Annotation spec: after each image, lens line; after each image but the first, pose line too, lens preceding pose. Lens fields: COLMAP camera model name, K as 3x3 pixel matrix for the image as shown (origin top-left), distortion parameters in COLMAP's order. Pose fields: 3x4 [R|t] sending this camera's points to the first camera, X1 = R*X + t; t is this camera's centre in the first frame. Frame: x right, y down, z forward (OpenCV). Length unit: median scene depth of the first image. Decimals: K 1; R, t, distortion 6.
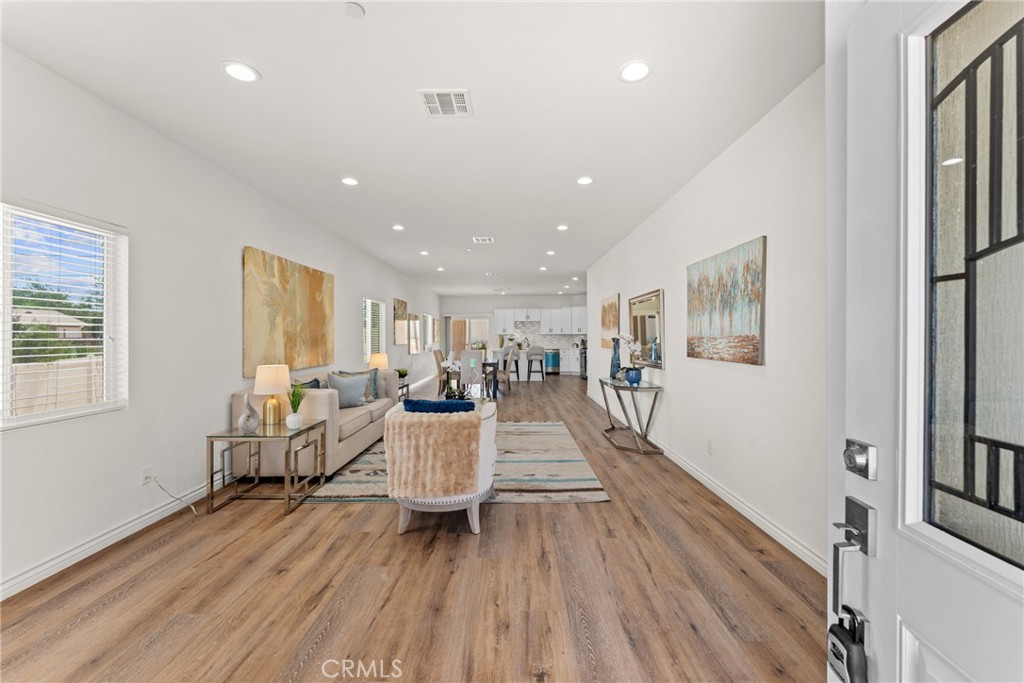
lens RADIAL K [[415.0, 0, 513.6], [0, 415.0, 338.0], [0, 0, 1]] dist [0.000367, 0.000017]
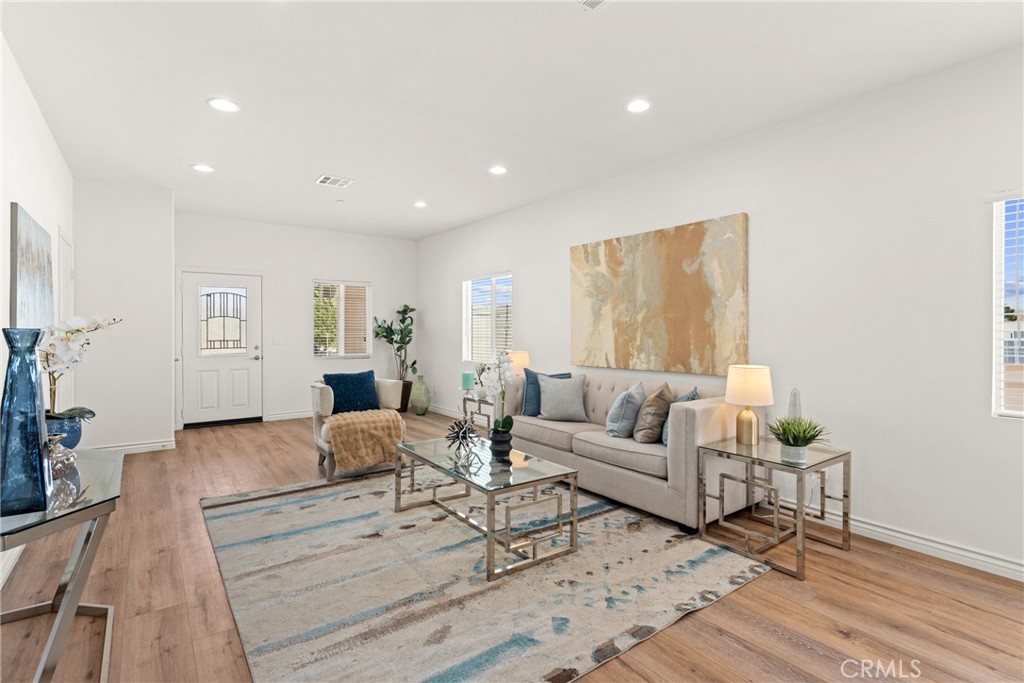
lens RADIAL K [[491.8, 0, 511.7], [0, 491.8, 335.6], [0, 0, 1]] dist [-0.000265, -0.000013]
pose [[-0.804481, 0.004545, -0.593960, 0.249631], [-0.002841, 0.999930, 0.011499, 0.001846], [0.593971, 0.010938, -0.804412, 1.791019]]
